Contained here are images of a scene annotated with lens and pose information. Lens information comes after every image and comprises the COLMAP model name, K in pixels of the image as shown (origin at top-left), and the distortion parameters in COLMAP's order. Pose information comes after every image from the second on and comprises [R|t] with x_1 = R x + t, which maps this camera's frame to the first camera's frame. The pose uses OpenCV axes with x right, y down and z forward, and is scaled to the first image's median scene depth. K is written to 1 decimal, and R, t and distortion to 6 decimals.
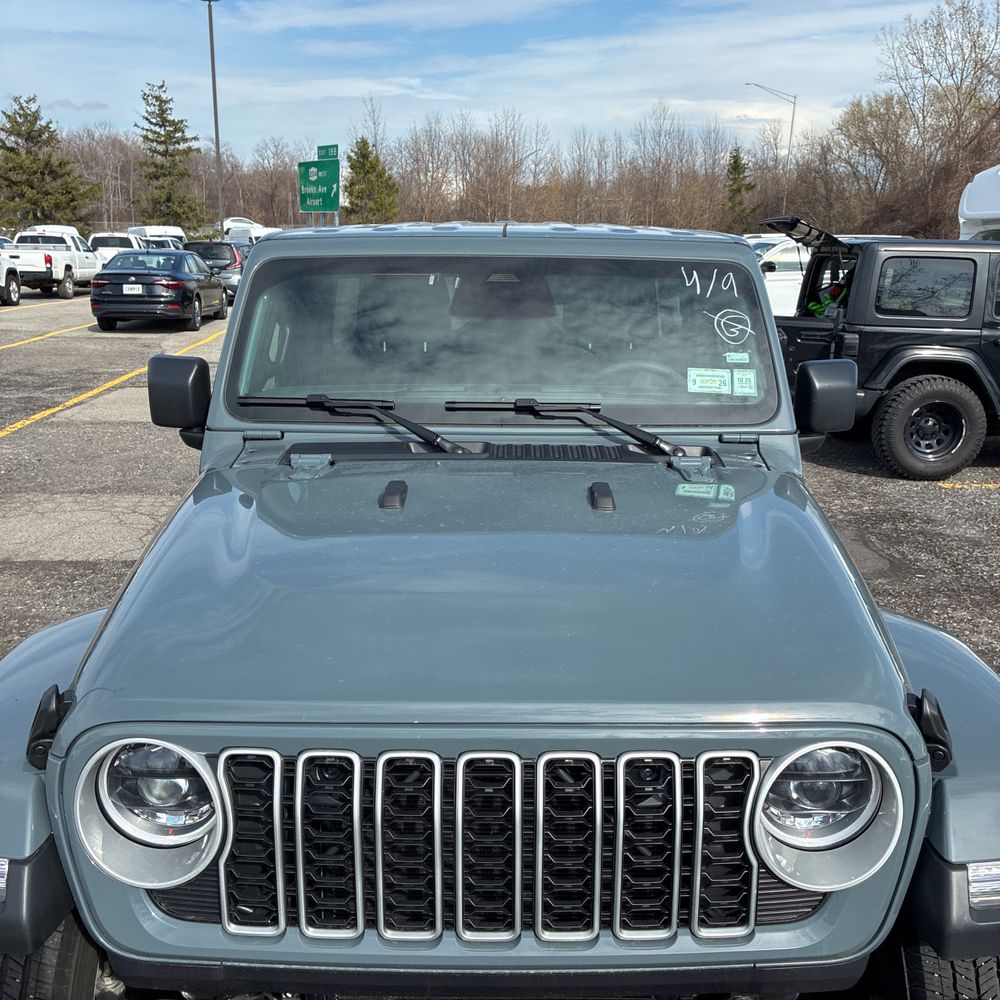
lens RADIAL K [[1012.1, 0, 499.6], [0, 1012.1, 494.2], [0, 0, 1]] dist [0.035912, 0.000000]
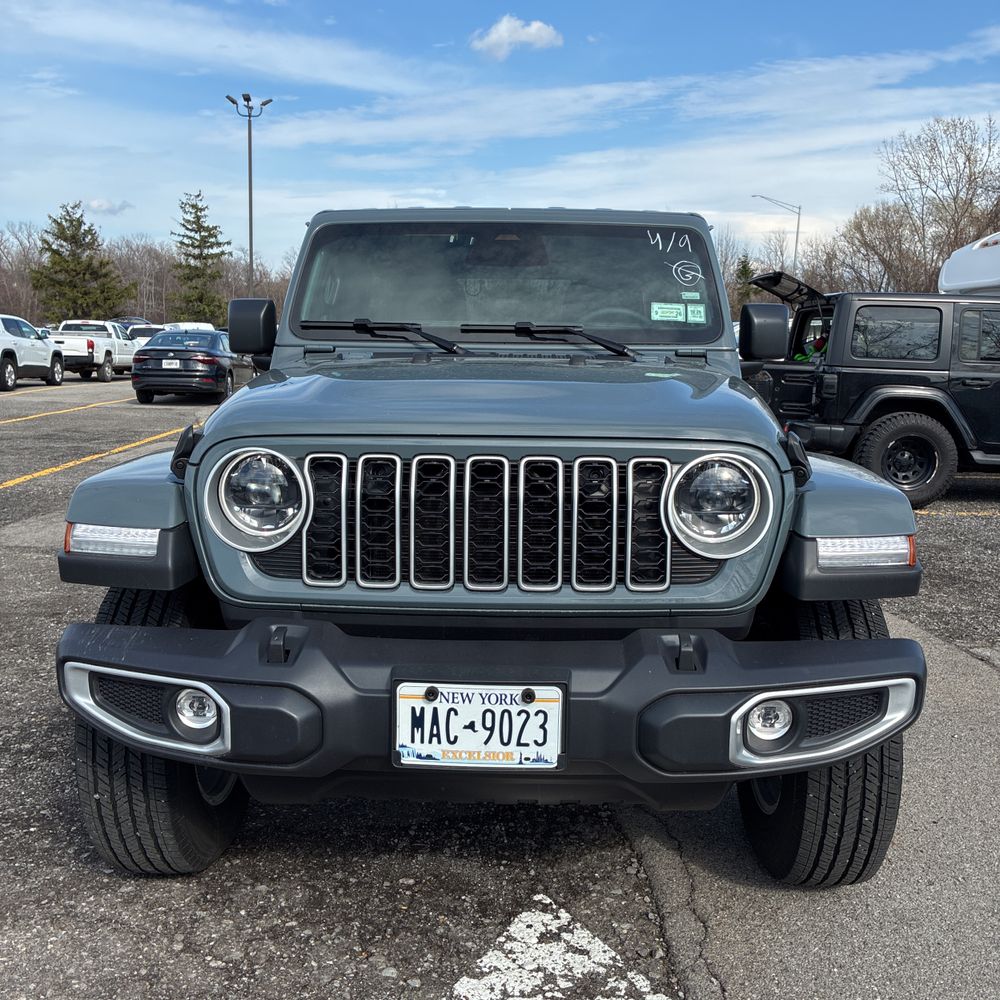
lens RADIAL K [[1012.1, 0, 496.9], [0, 1012.1, 496.8], [0, 0, 1]] dist [0.035912, 0.000000]
pose [[0.999807, 0.006382, -0.018568, 0.006046], [-0.008225, 0.994859, -0.100939, 0.088382], [0.017828, 0.101073, 0.994719, -0.087410]]
